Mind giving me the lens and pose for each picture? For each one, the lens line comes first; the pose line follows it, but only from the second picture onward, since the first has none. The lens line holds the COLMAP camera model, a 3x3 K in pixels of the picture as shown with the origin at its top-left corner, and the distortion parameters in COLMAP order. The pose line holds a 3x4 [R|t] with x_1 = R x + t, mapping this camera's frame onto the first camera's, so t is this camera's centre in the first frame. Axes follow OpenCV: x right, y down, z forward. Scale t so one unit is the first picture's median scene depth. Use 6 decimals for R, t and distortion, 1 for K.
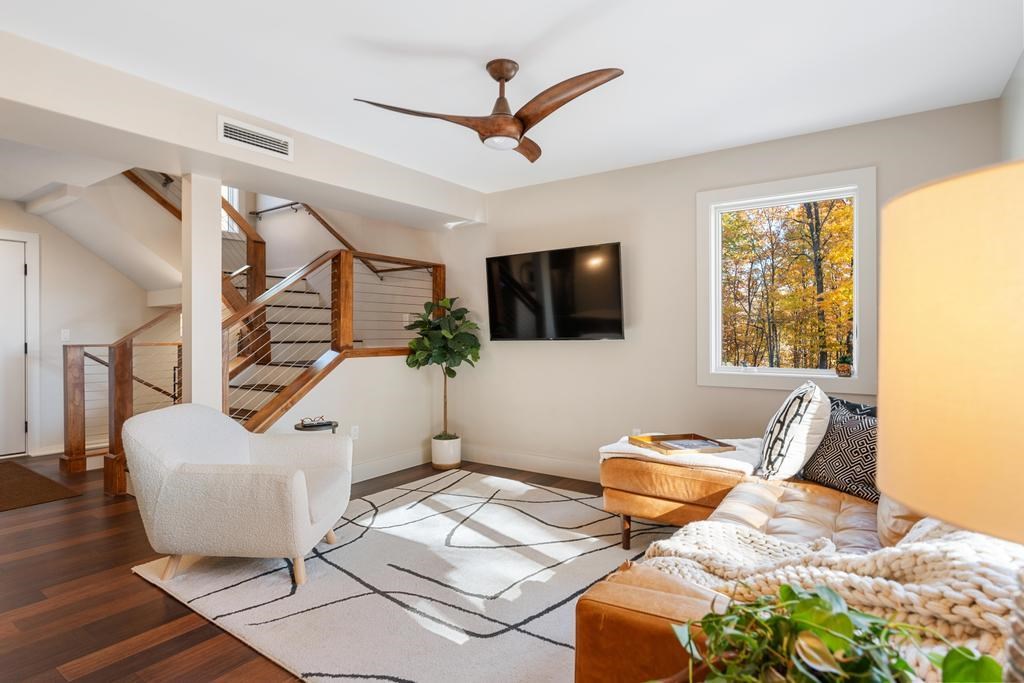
lens RADIAL K [[537.8, 0, 512.0], [0, 537.8, 341.5], [0, 0, 1]] dist [-0.002856, 0.001546]
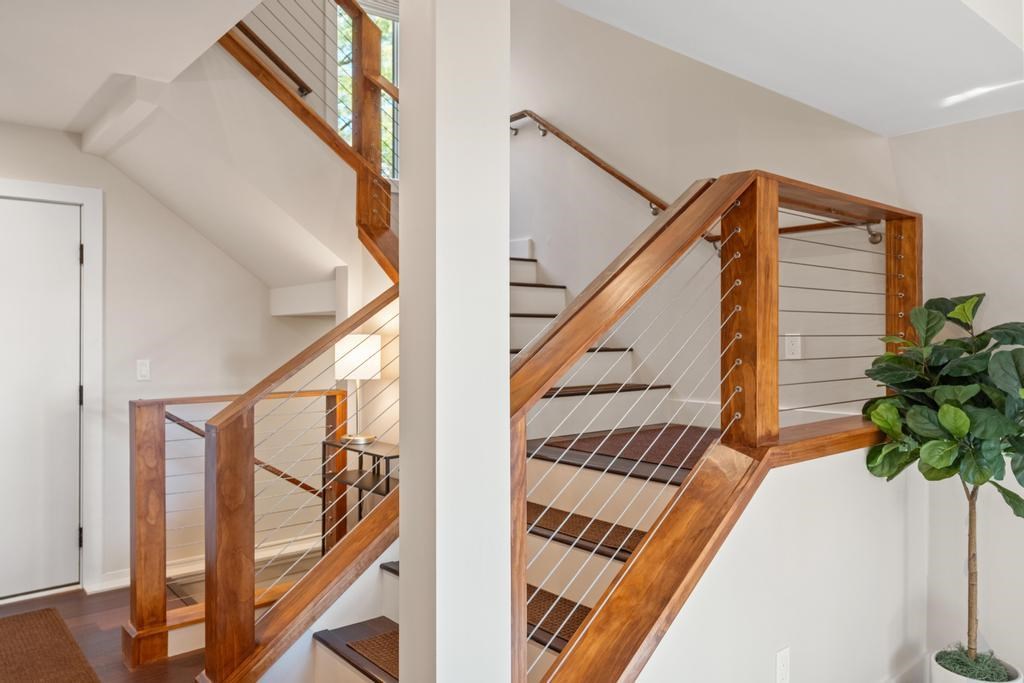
lens RADIAL K [[707.7, 0, 512.0], [0, 707.7, 341.5], [0, 0, 1]] dist [0.002284, 0.000771]
pose [[0.969124, 0.003649, -0.246547, -0.315466], [-0.004191, 0.999990, -0.001673, -0.047379], [0.246539, 0.002655, 0.969129, 0.431146]]
